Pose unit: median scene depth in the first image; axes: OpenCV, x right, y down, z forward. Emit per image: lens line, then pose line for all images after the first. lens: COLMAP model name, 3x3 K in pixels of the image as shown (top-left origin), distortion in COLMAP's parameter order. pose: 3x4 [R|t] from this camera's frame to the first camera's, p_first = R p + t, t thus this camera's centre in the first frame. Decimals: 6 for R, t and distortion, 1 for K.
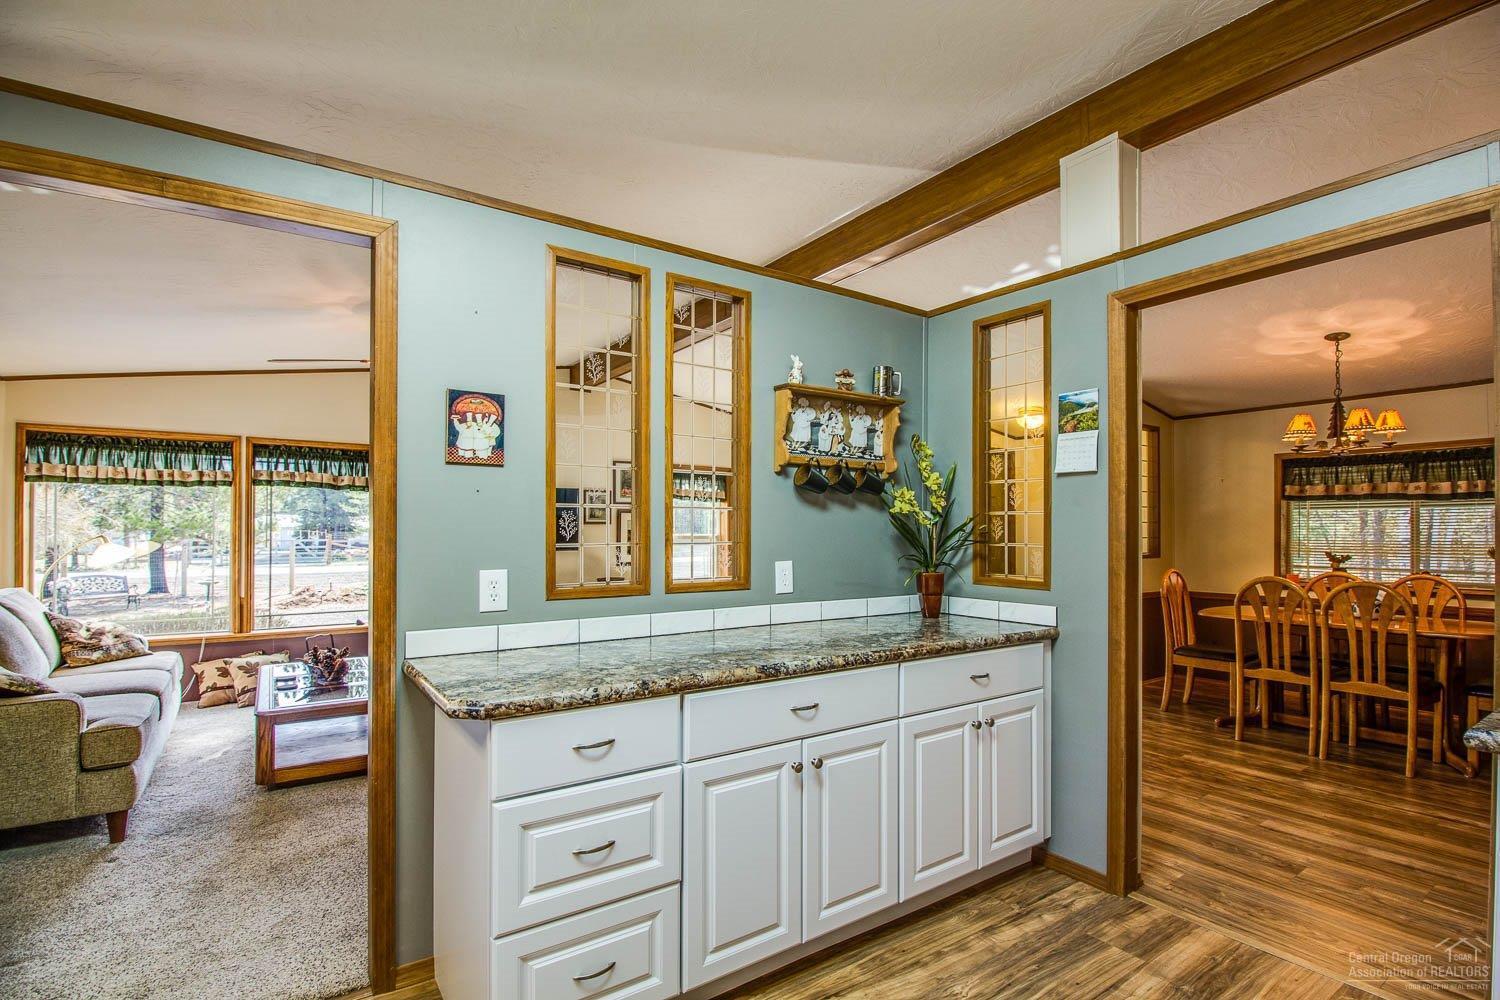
lens RADIAL K [[697.2, 0, 753.9], [0, 697.2, 524.3], [0, 0, 1]] dist [0.000404, 0.000090]
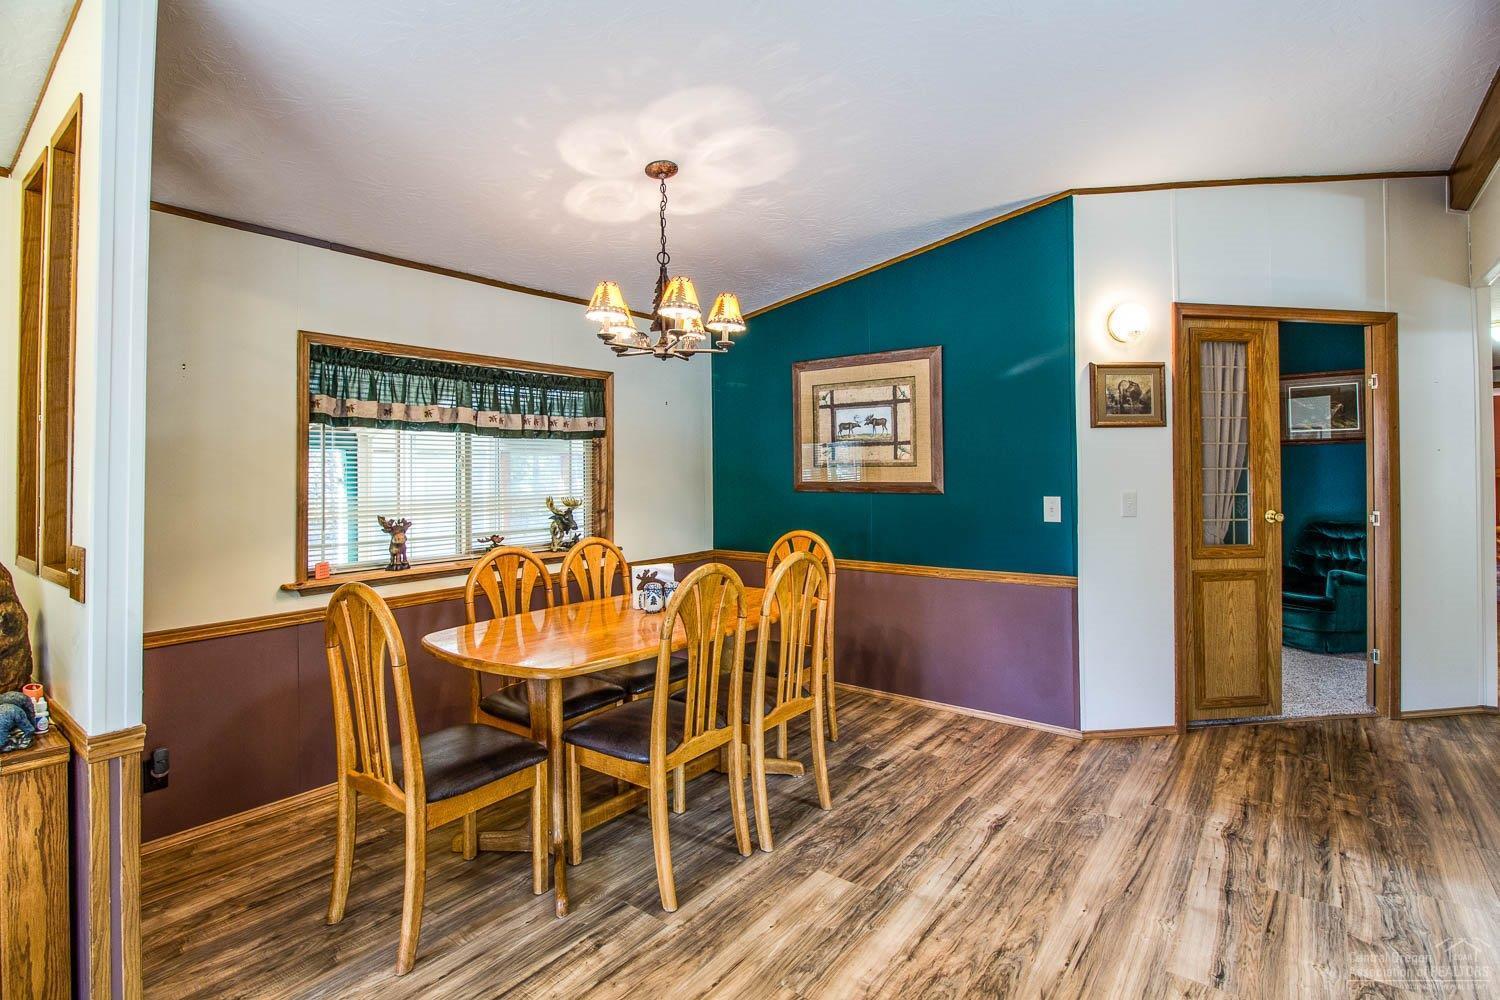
lens RADIAL K [[724.7, 0, 770.8], [0, 724.7, 463.4], [0, 0, 1]] dist [-0.013232, -0.001259]
pose [[-0.315843, 0.014752, 0.948697, 0.225437], [-0.000252, 0.999878, -0.015632, 0.006289], [-0.948811, -0.005177, -0.315801, 1.280557]]
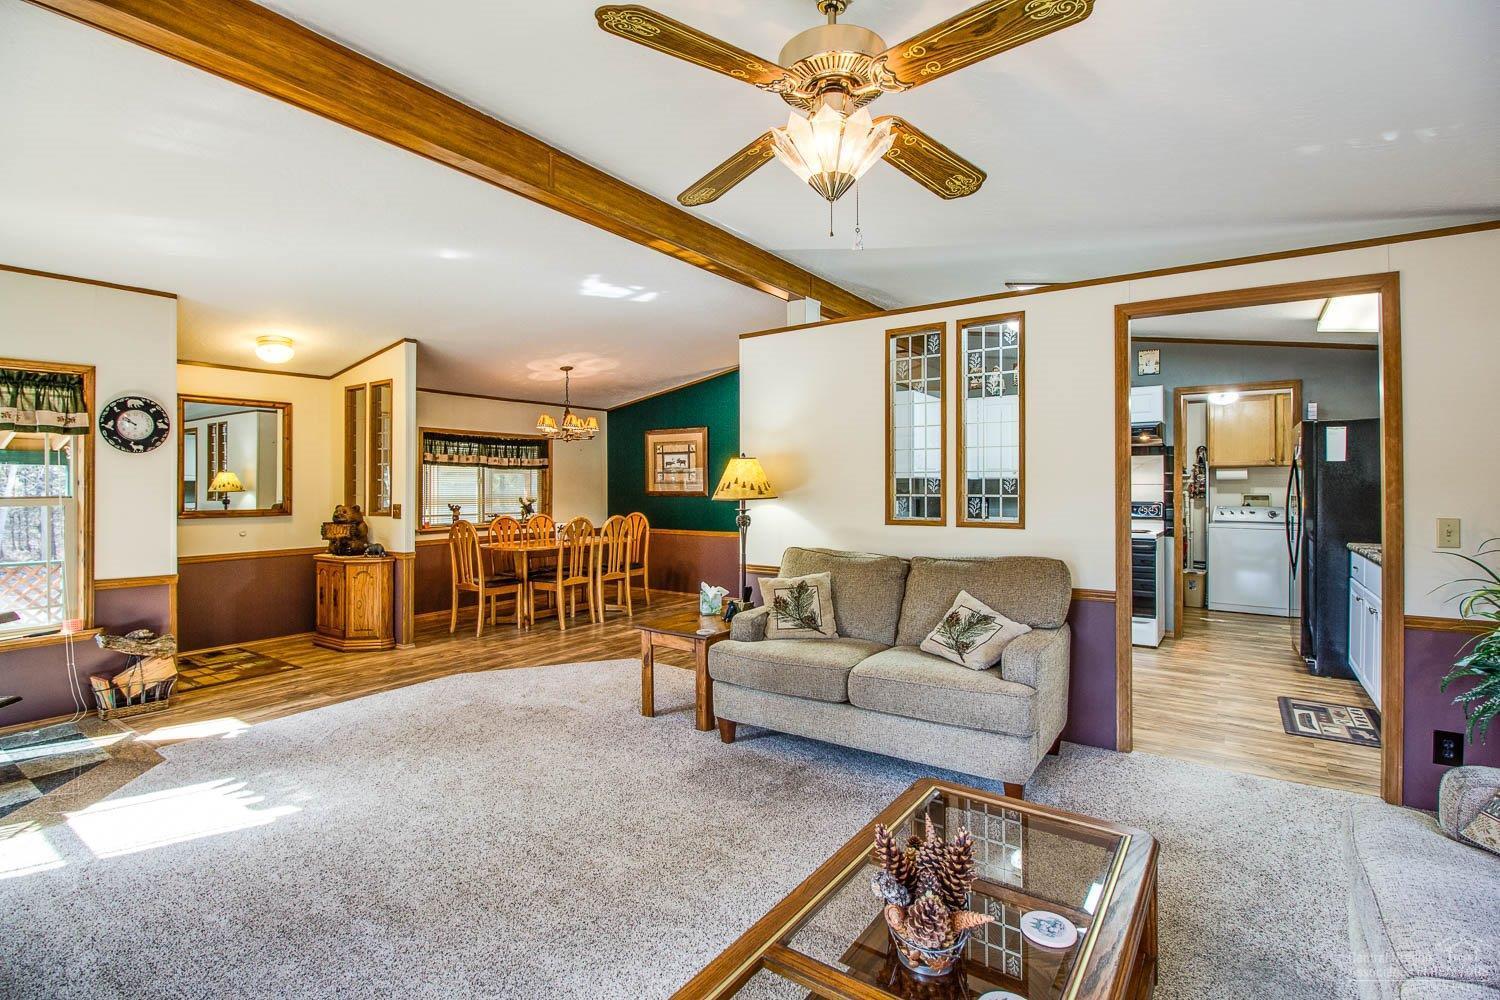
lens RADIAL K [[719.2, 0, 749.5], [0, 719.2, 485.4], [0, 0, 1]] dist [-0.004465, -0.000570]
pose [[-0.338739, 0.003145, 0.940875, -1.029737], [-0.006173, 0.999965, -0.005565, 0.010826], [-0.940860, -0.007693, -0.338708, 1.342571]]
